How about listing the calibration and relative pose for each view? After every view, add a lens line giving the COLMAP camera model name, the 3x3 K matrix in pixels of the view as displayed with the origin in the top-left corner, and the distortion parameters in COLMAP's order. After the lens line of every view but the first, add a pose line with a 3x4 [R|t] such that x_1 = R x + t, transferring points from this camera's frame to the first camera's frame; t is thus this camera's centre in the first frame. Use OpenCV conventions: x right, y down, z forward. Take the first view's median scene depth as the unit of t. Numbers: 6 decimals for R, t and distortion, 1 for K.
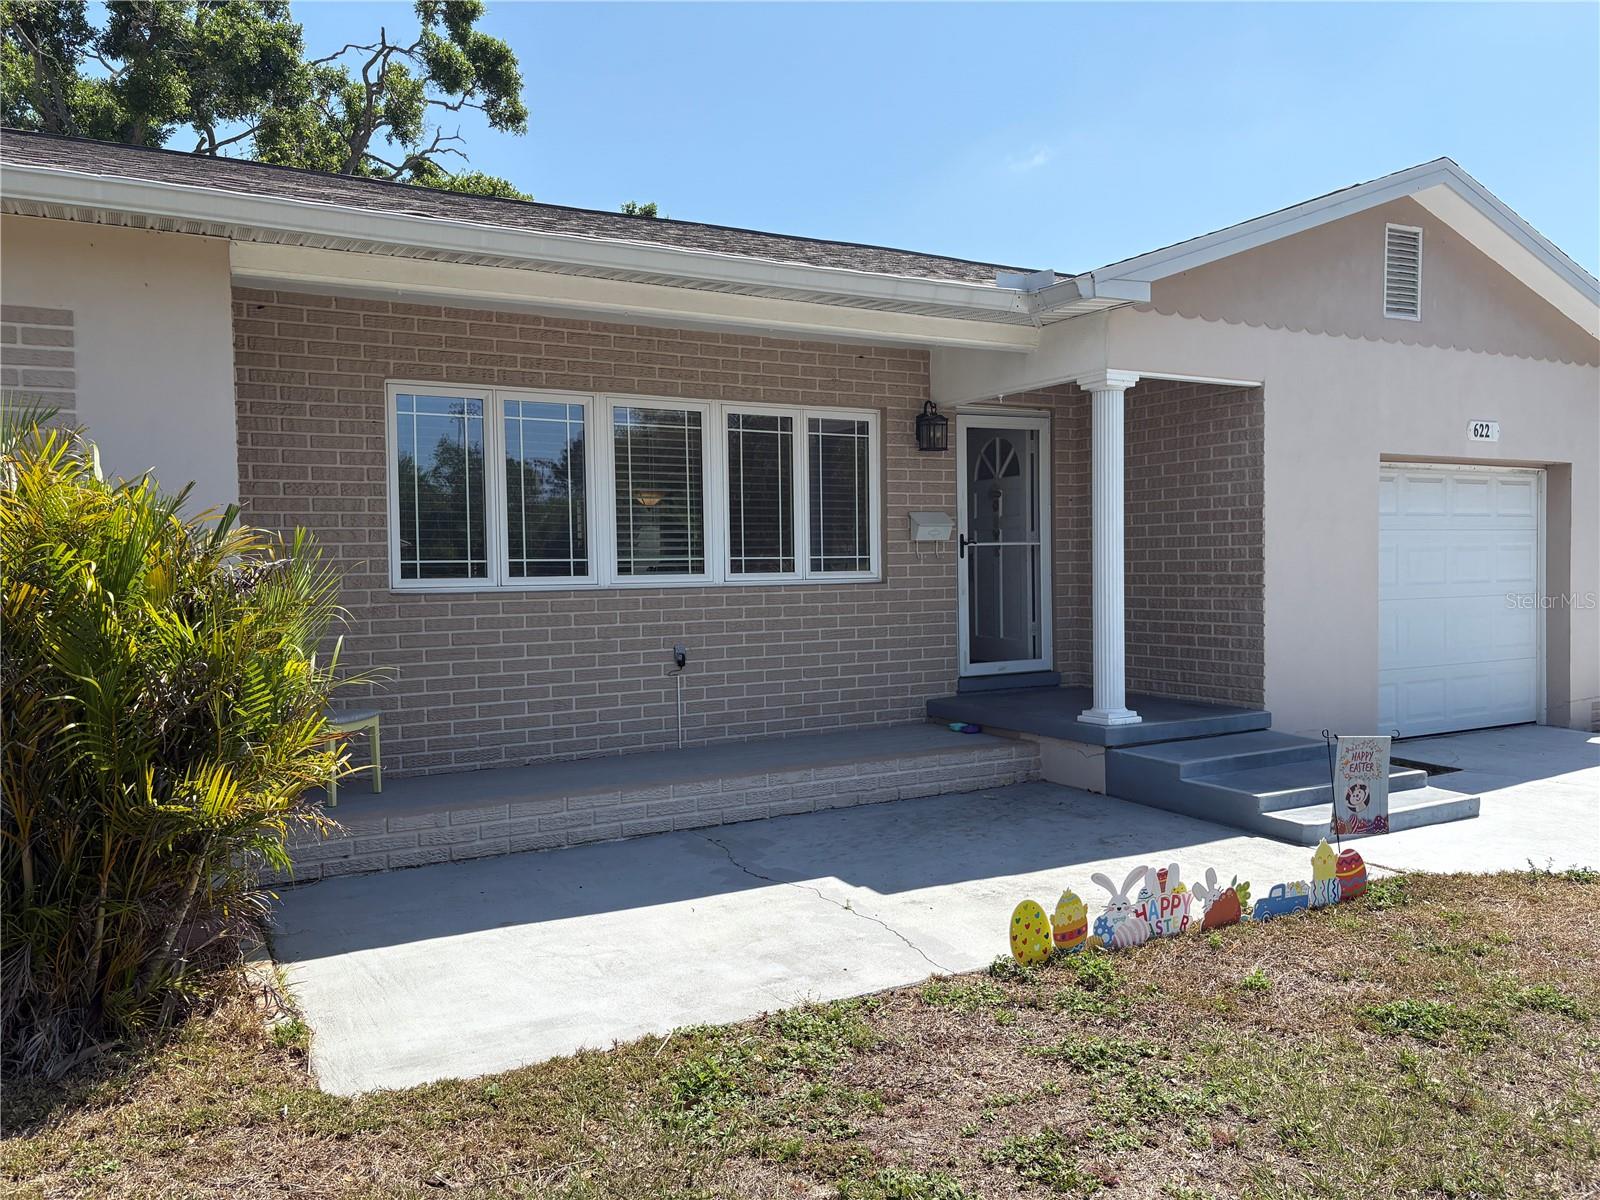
lens RADIAL K [[1205.6, 0, 798.2], [0, 1205.6, 608.2], [0, 0, 1]] dist [0.038134, -0.052333]
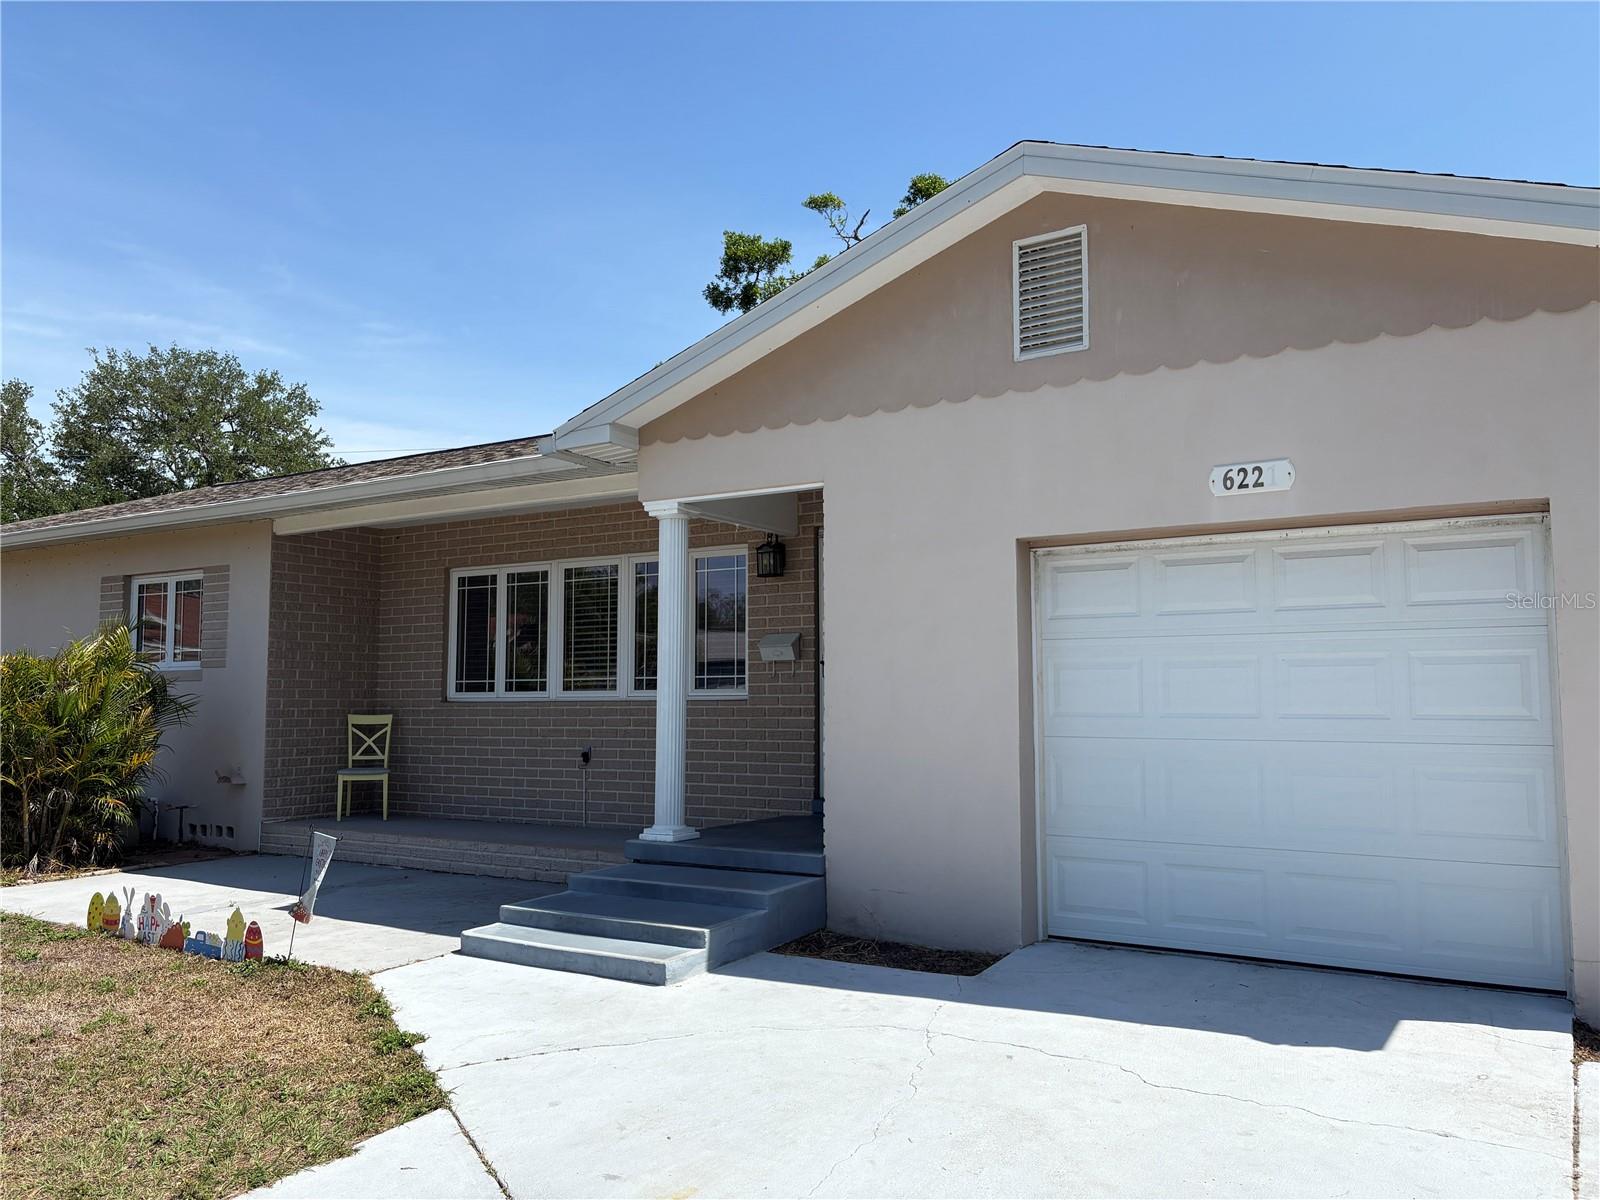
lens RADIAL K [[1205.6, 0, 783.9], [0, 1205.6, 597.9], [0, 0, 1]] dist [0.038134, -0.052333]
pose [[0.473698, -0.059056, -0.878705, 1.210406], [-0.033885, 0.995788, -0.085192, -0.025479], [0.880035, 0.070130, 0.469702, 0.592979]]
